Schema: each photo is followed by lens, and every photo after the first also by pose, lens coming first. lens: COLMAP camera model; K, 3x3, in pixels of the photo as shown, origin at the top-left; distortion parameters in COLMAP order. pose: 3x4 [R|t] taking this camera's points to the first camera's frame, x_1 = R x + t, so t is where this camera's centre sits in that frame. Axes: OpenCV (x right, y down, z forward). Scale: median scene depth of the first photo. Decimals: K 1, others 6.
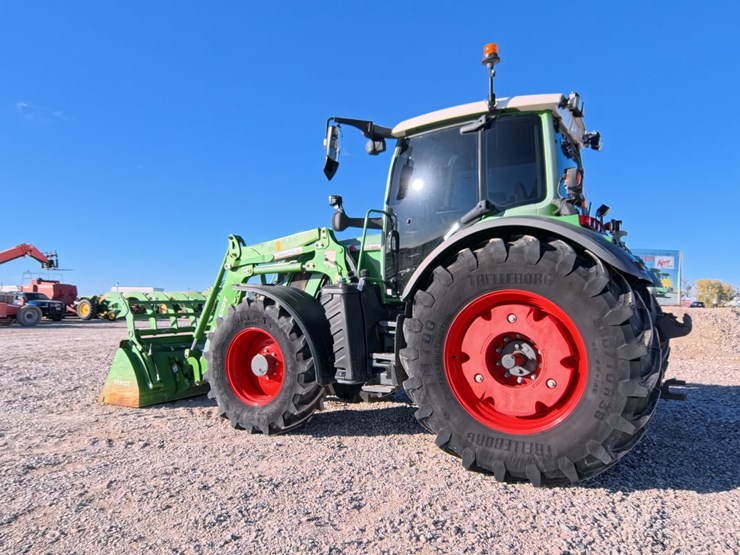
lens RADIAL K [[521.2, 0, 368.2], [0, 521.2, 286.1], [0, 0, 1]] dist [0.027752, -0.001631]
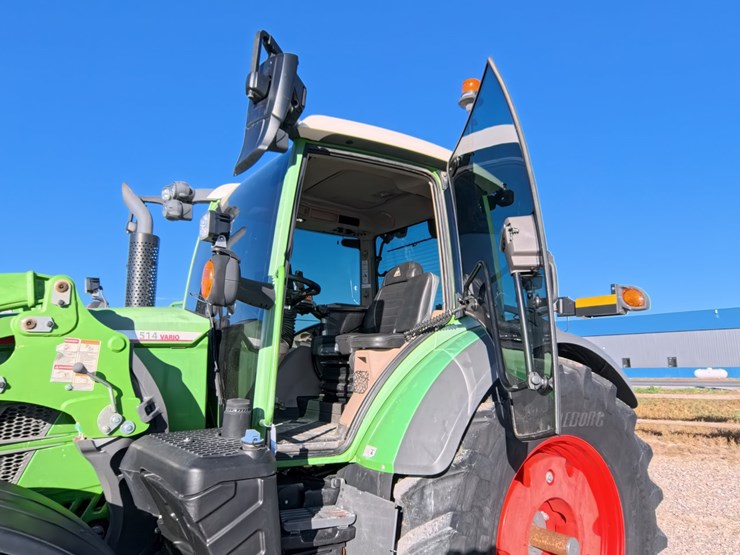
lens RADIAL K [[507.2, 0, 367.0], [0, 507.2, 279.7], [0, 0, 1]] dist [0.024514, -0.005408]
pose [[0.377860, 0.146584, 0.914186, -0.380397], [-0.023784, 0.988599, -0.148685, -0.072879], [-0.925557, 0.034439, 0.377038, 0.786572]]
